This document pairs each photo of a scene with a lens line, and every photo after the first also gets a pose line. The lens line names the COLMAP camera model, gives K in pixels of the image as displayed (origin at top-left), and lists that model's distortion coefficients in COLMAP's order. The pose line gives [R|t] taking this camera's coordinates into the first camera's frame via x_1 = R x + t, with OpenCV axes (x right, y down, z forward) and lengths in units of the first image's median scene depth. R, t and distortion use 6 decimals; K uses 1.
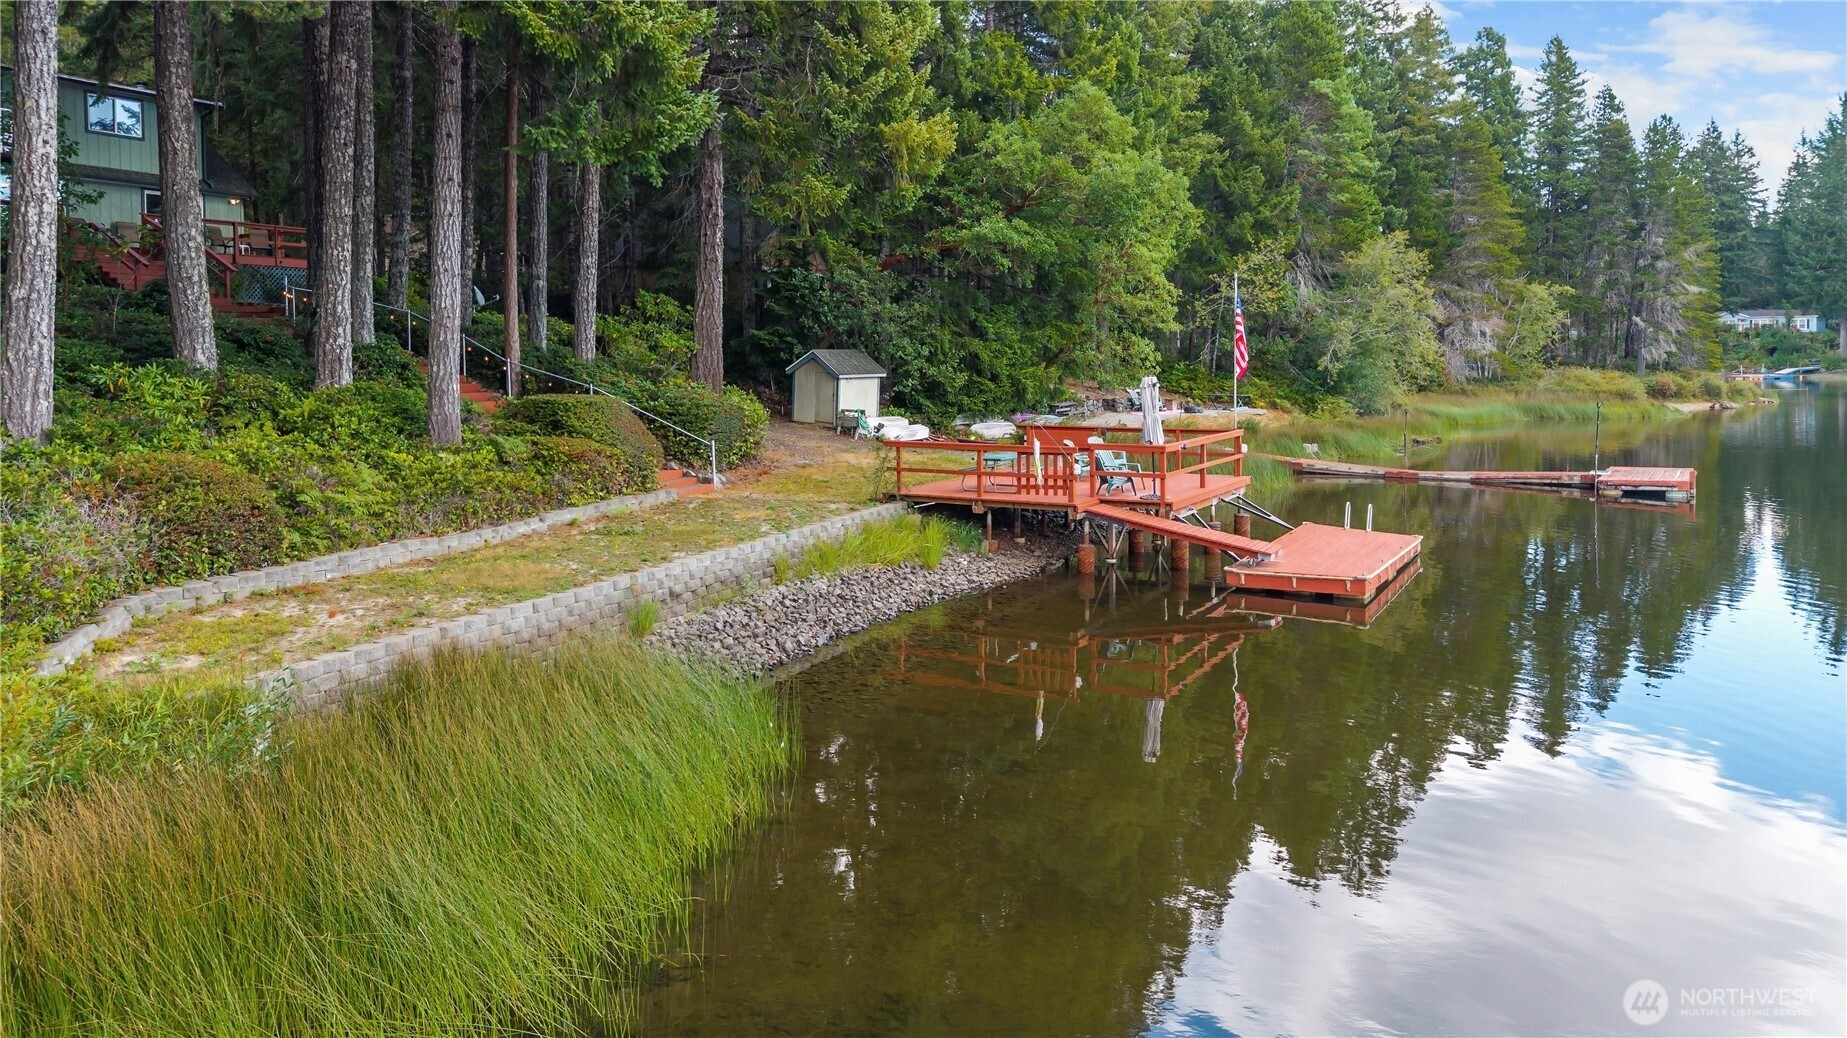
lens RADIAL K [[1232.7, 0, 924.7], [0, 1232.7, 528.6], [0, 0, 1]] dist [0.079279, -0.120443]
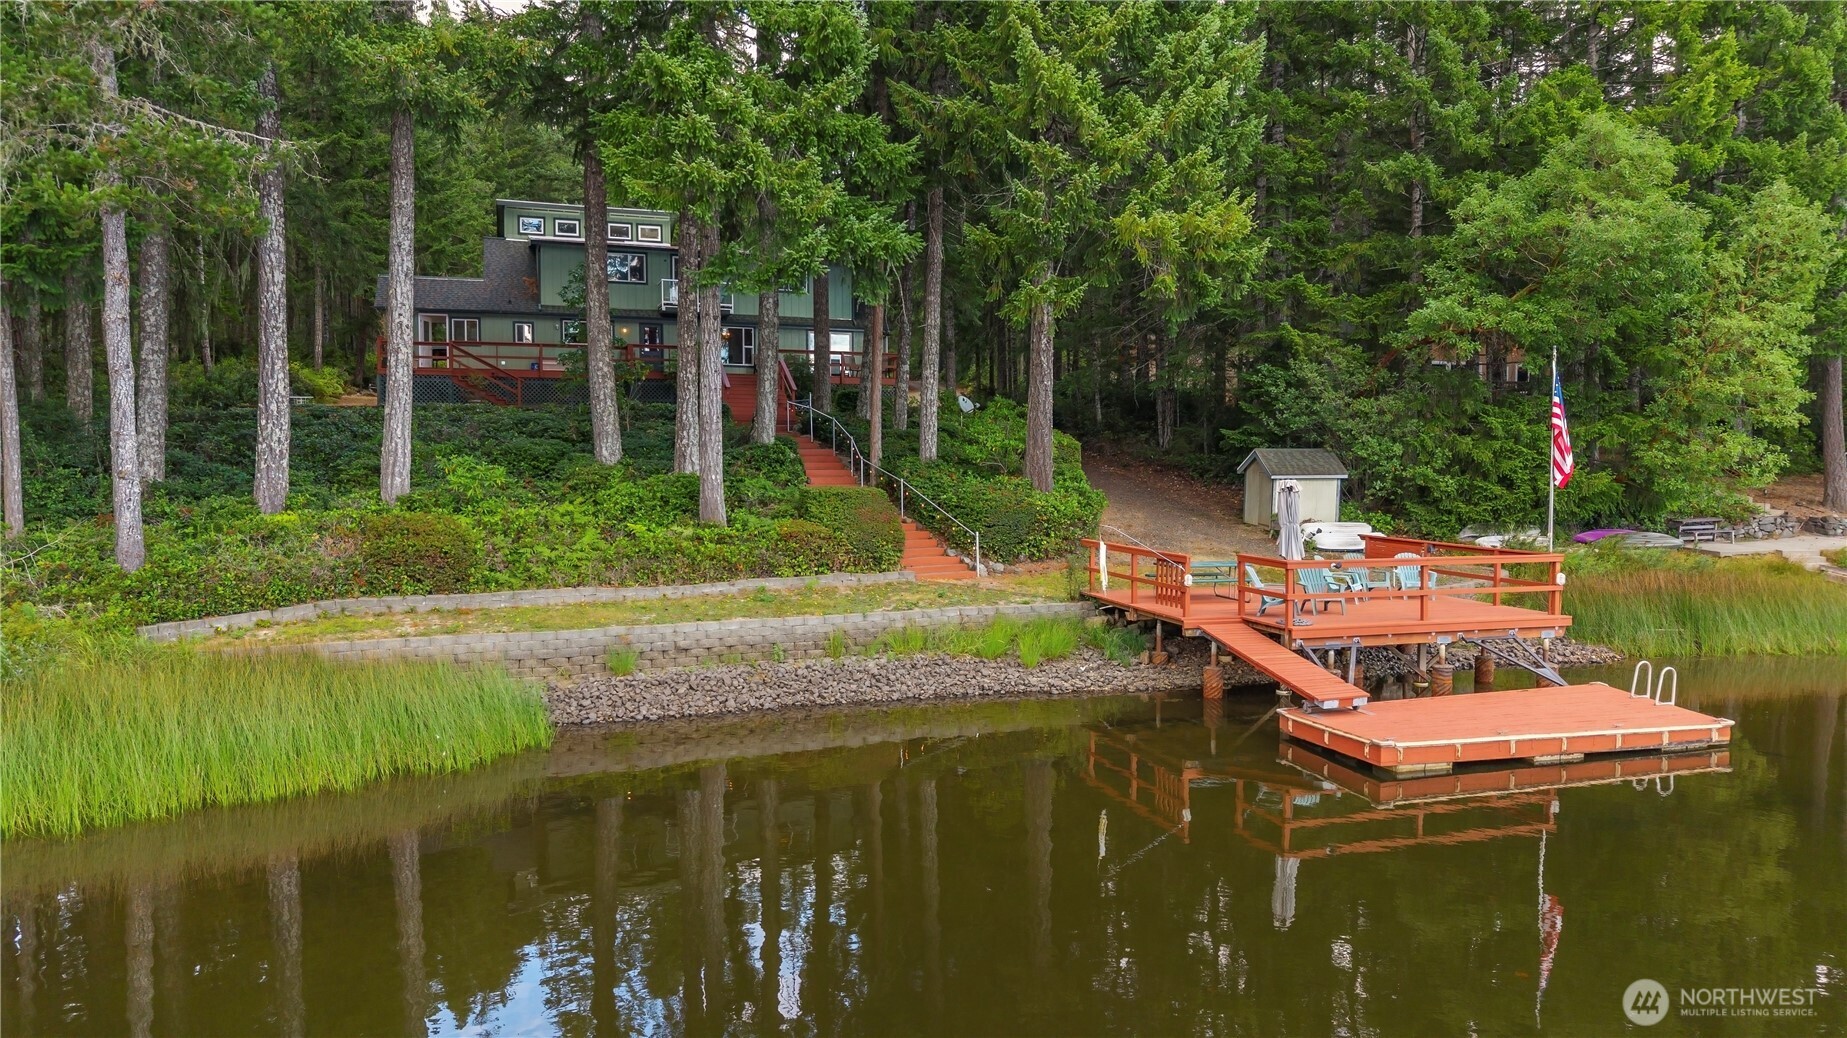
lens RADIAL K [[1232.7, 0, 924.7], [0, 1232.7, 528.6], [0, 0, 1]] dist [0.079279, -0.120443]
pose [[0.724348, 0.048291, -0.687742, 0.389950], [-0.103121, 0.993911, -0.038820, -0.020200], [0.681679, 0.099040, 0.724917, 0.140450]]
